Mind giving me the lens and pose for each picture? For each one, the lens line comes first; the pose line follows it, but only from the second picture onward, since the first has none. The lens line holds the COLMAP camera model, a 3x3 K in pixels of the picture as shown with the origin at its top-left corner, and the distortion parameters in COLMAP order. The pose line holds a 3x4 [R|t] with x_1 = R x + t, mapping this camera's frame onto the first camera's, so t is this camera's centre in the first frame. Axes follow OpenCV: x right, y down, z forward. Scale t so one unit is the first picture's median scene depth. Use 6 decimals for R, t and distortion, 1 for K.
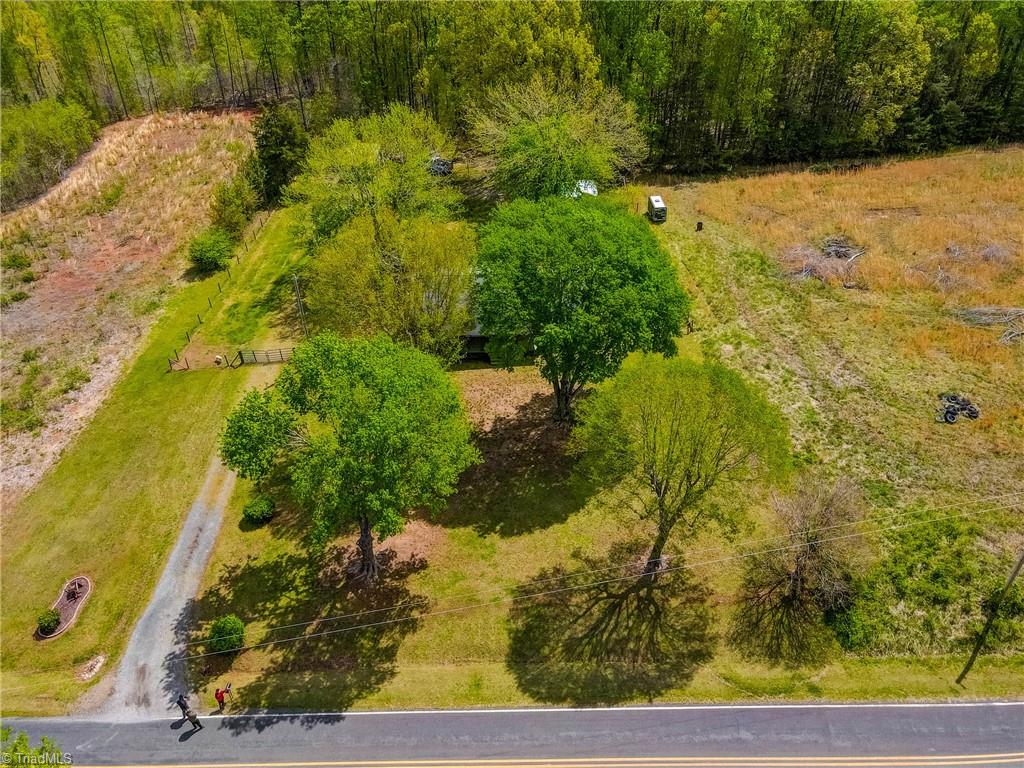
lens RADIAL K [[711.8, 0, 512.0], [0, 711.8, 384.0], [0, 0, 1]] dist [0.004517, 0.058714]
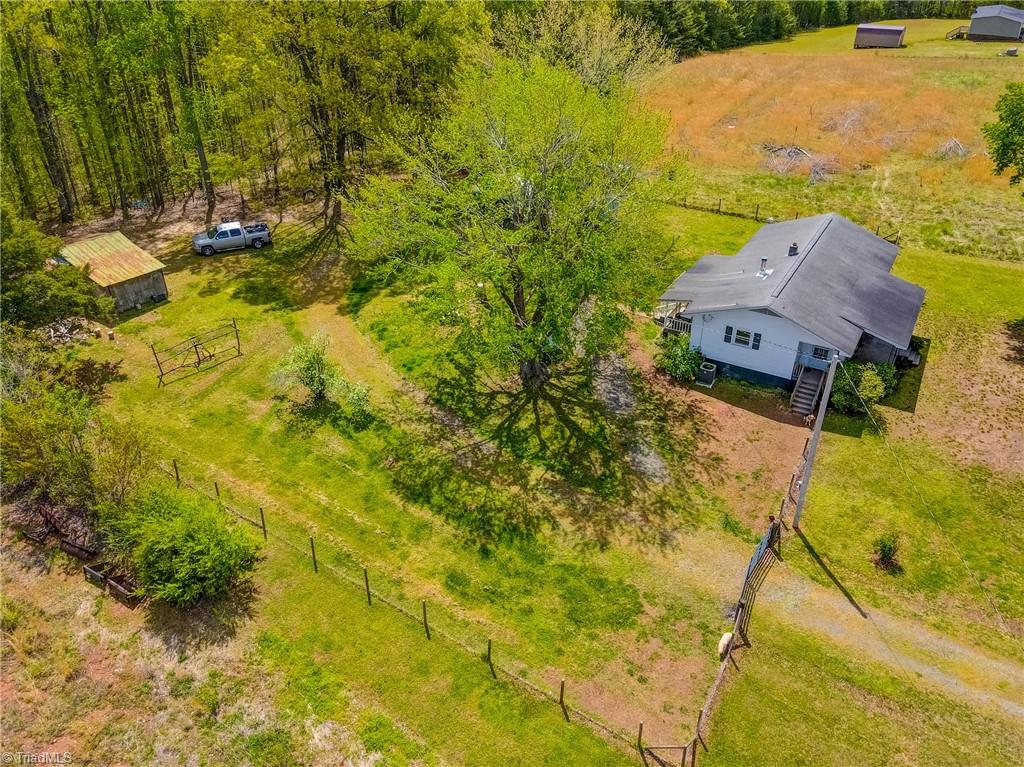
lens RADIAL K [[711.8, 0, 512.0], [0, 711.8, 383.5], [0, 0, 1]] dist [0.004517, 0.058714]
pose [[0.545713, -0.443394, 0.711055, -0.607052], [0.486915, 0.858377, 0.161567, -0.256265], [-0.681991, 0.258054, 0.684322, 0.653786]]
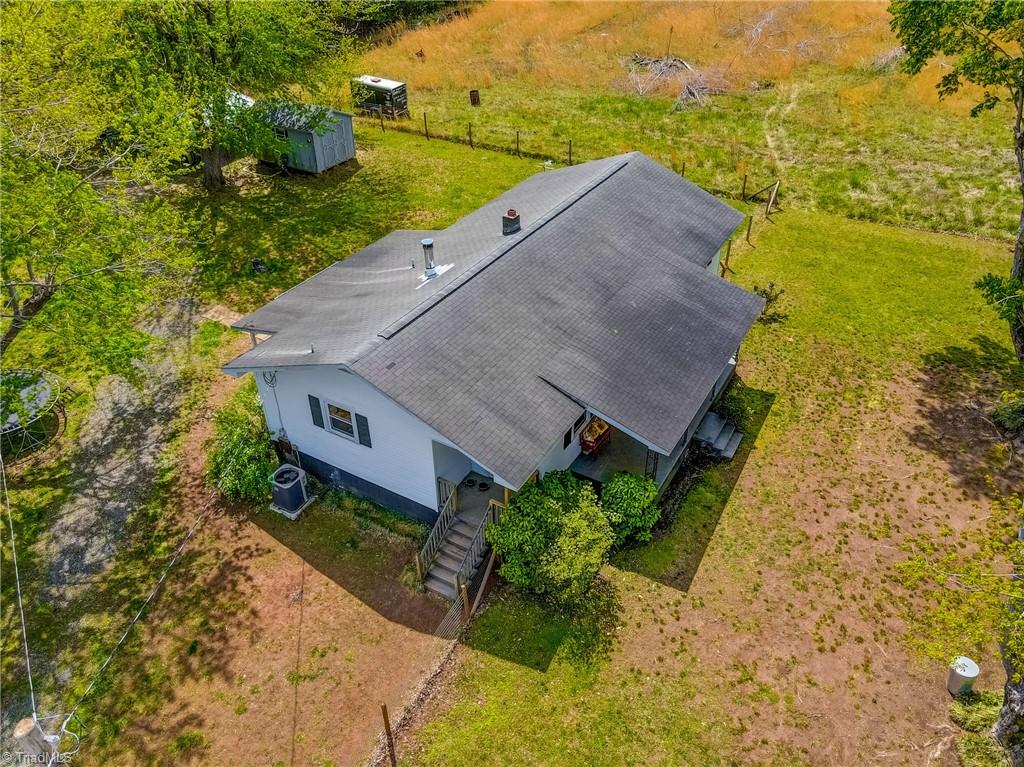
lens RADIAL K [[711.8, 0, 512.0], [0, 711.8, 383.5], [0, 0, 1]] dist [0.004517, 0.058714]
pose [[0.538690, -0.494461, 0.682144, -0.247324], [0.493321, 0.841469, 0.220374, -0.150868], [-0.682970, 0.217803, 0.697219, 0.675818]]
